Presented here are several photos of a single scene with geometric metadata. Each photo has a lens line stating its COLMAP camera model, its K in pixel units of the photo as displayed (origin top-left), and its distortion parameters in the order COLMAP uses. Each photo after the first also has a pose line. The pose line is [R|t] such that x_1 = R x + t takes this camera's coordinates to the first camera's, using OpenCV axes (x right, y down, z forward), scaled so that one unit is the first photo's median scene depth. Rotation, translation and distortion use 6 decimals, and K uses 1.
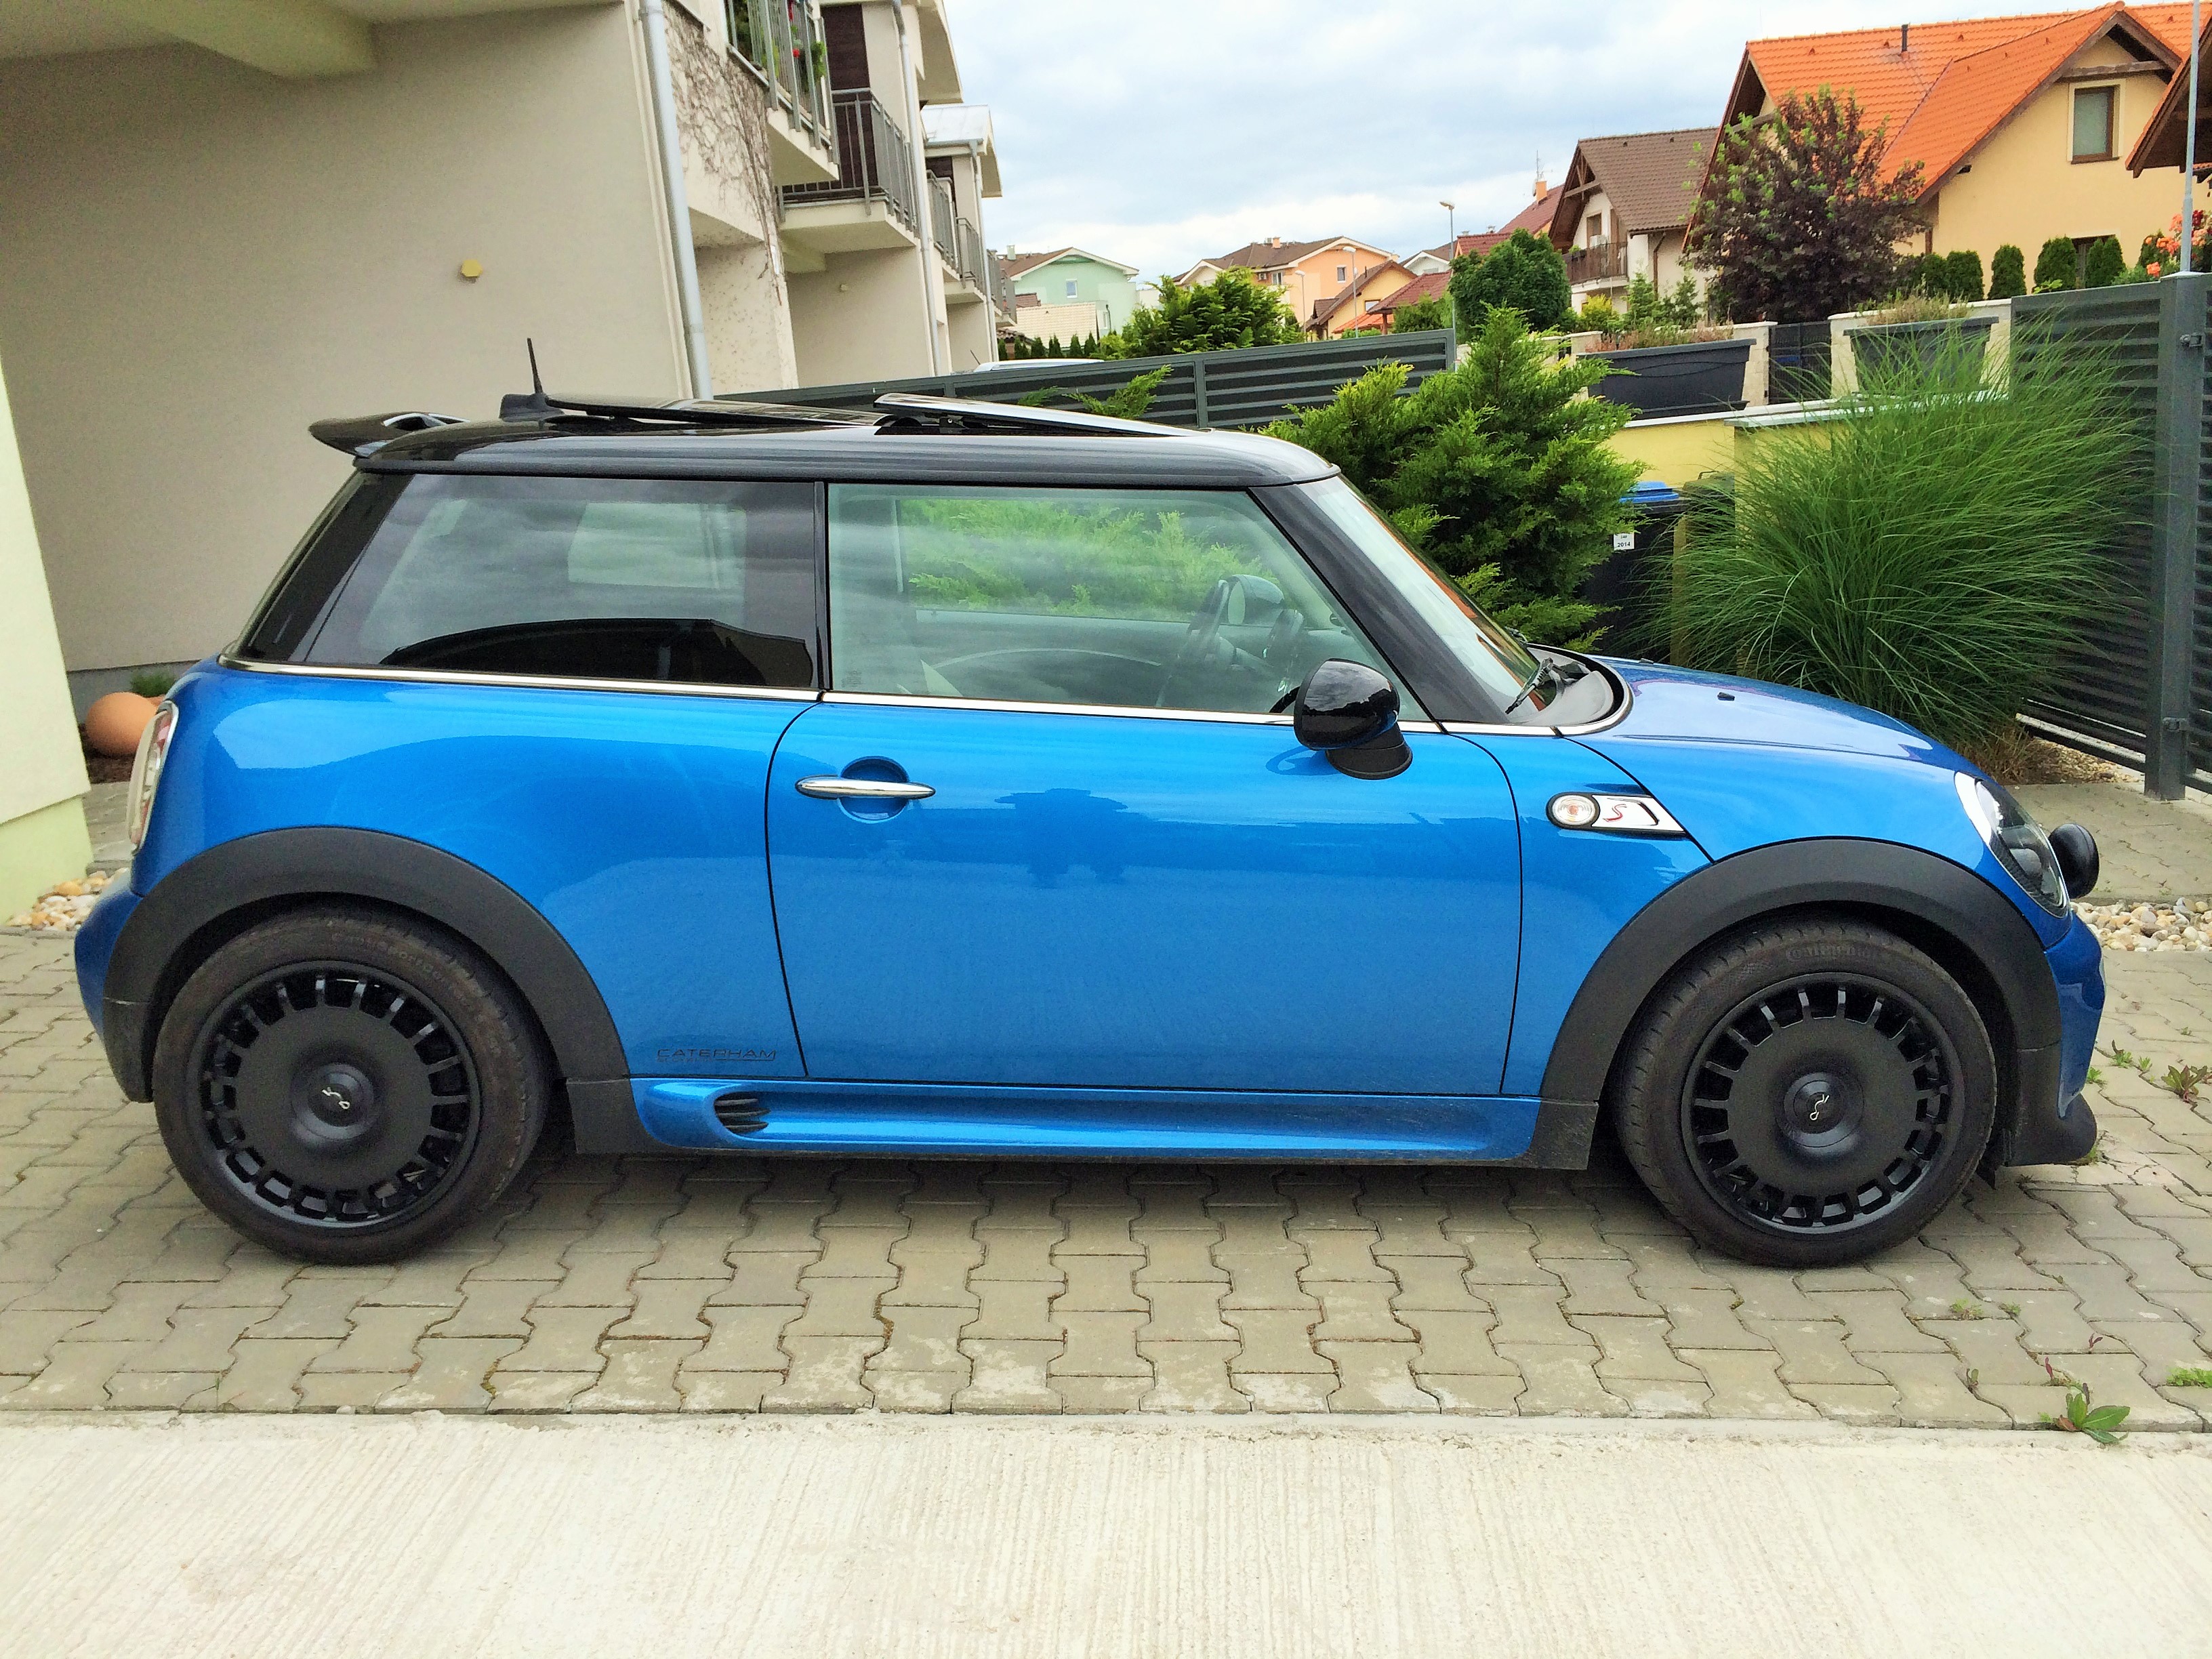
lens RADIAL K [[1927.8, 0, 1106.0], [0, 1927.8, 829.5], [0, 0, 1]] dist [0.085952, -0.126994]
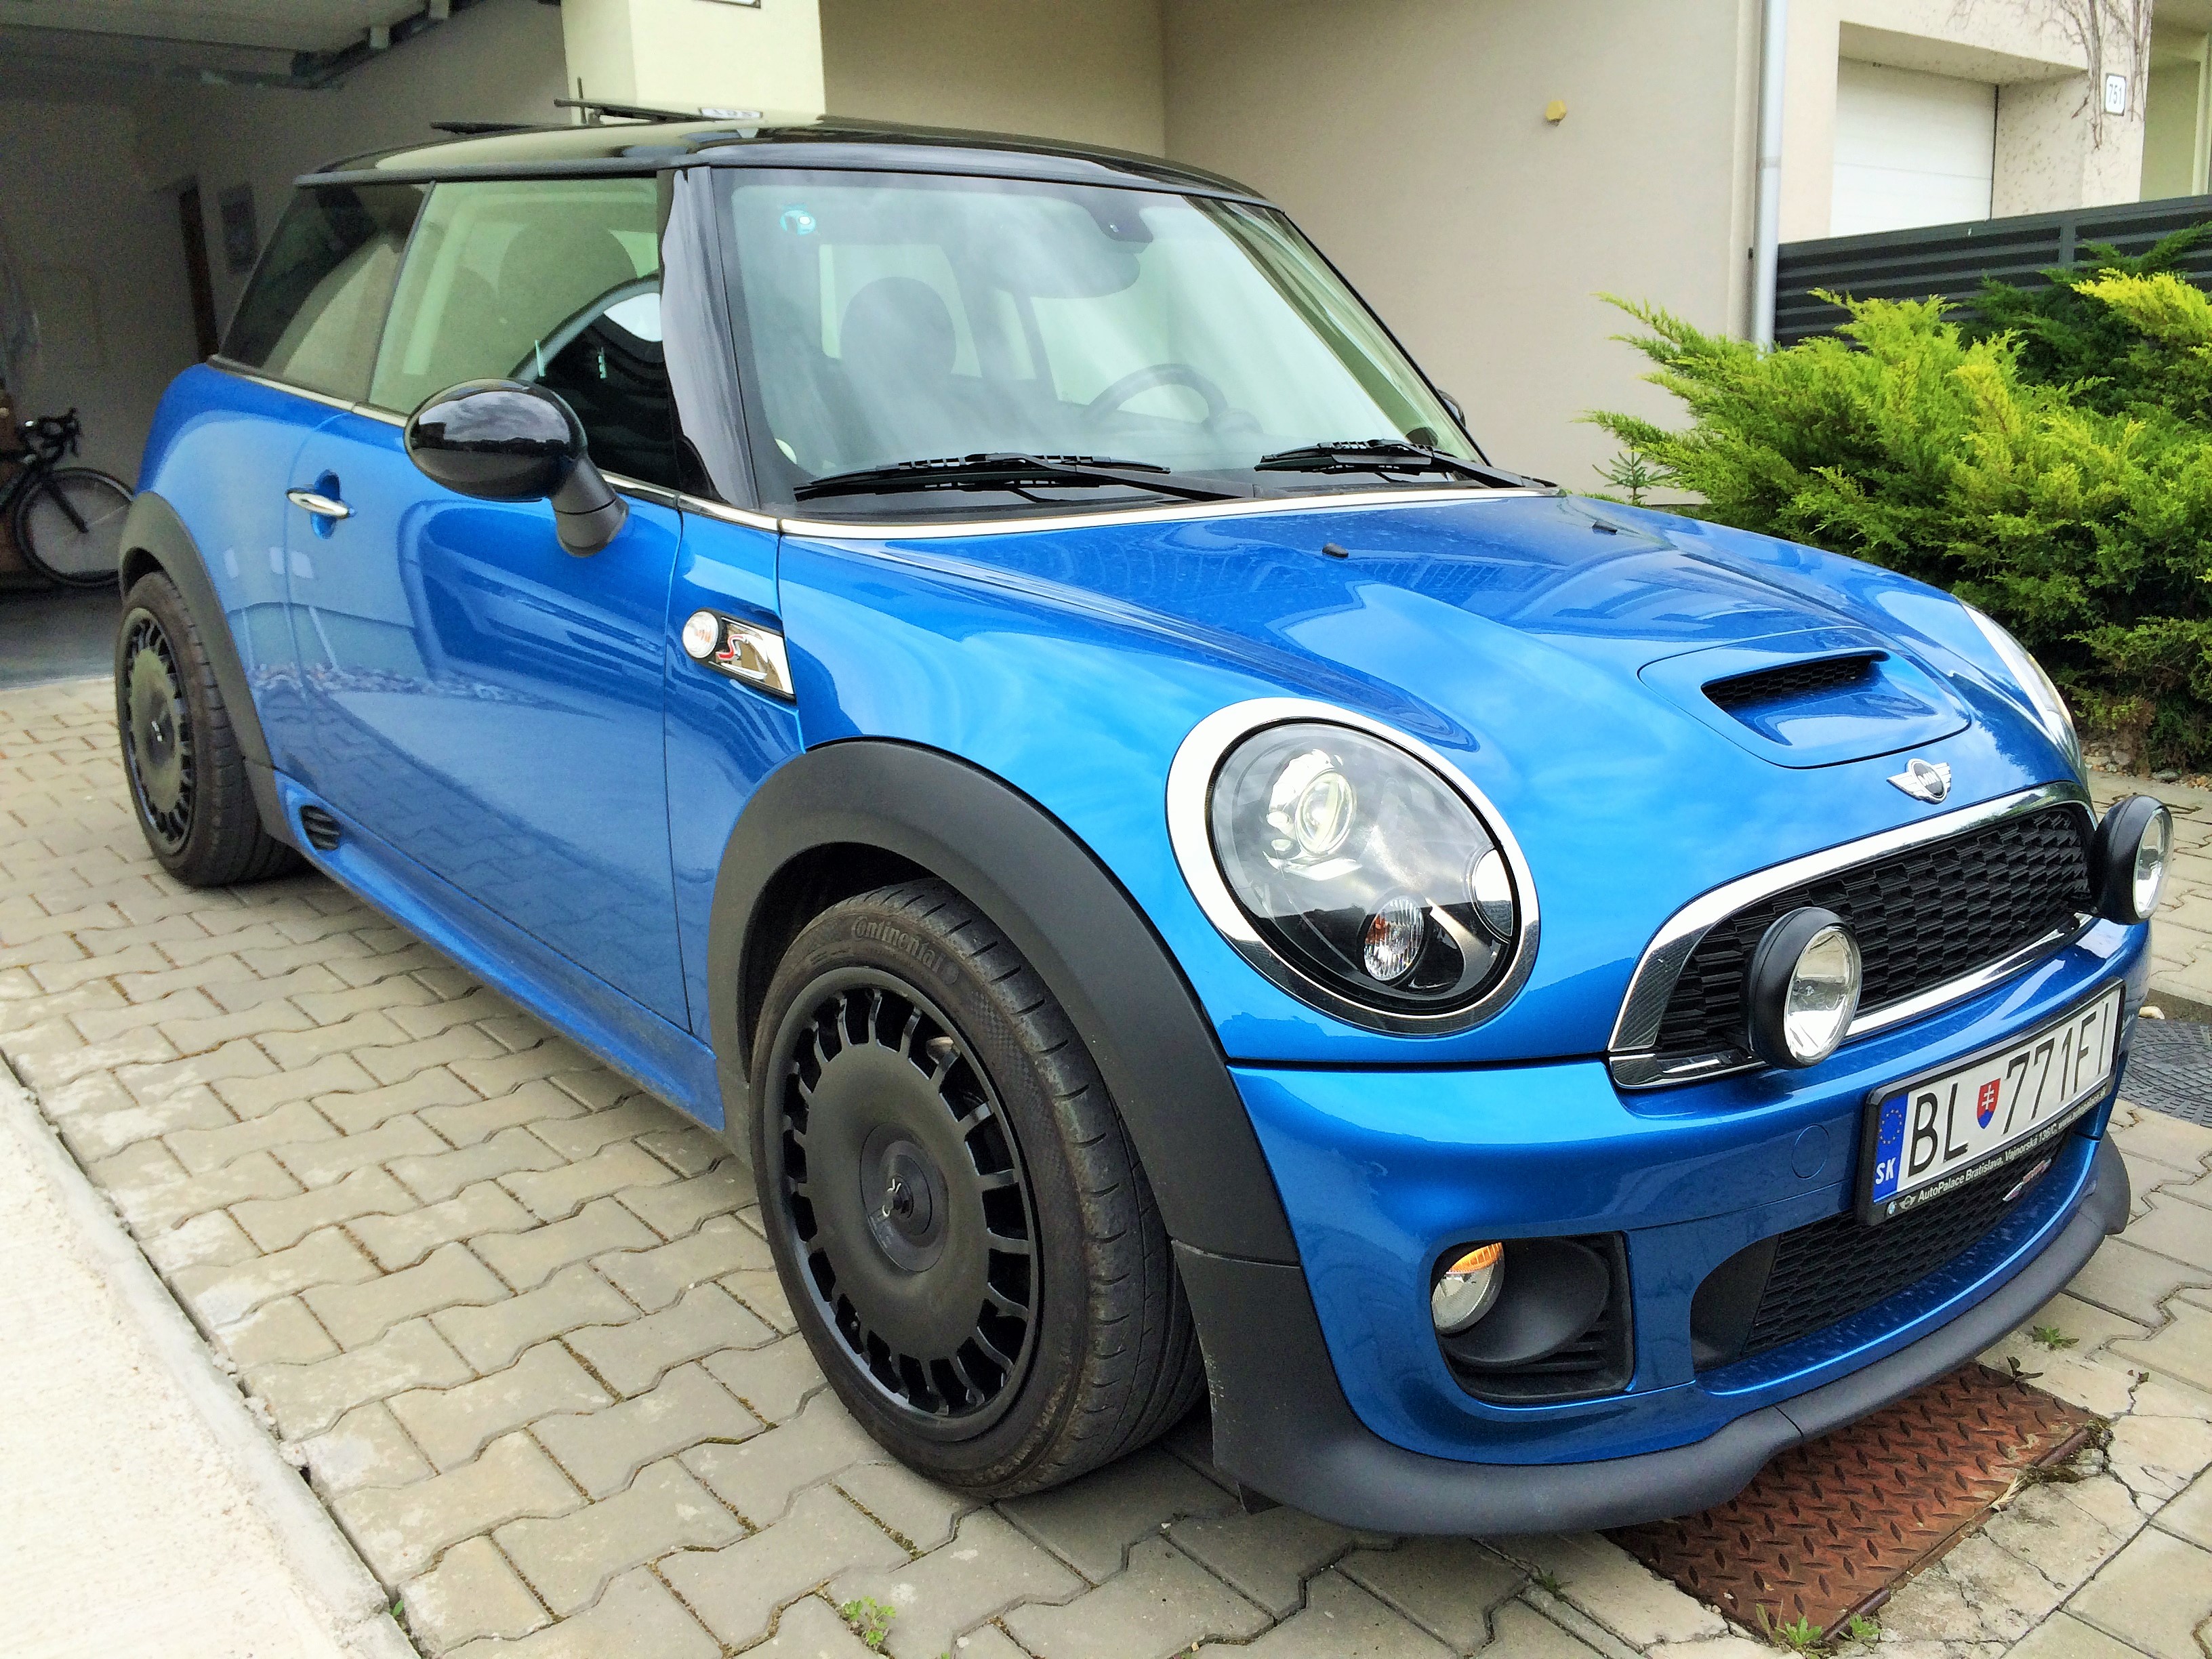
lens RADIAL K [[1932.8, 0, 1106.0], [0, 1932.8, 829.5], [0, 0, 1]] dist [0.094199, -0.151495]
pose [[0.627320, 0.212254, -0.749278, 0.843365], [-0.193756, 0.974425, 0.113814, -0.045974], [0.754273, 0.073780, 0.652402, 0.674459]]
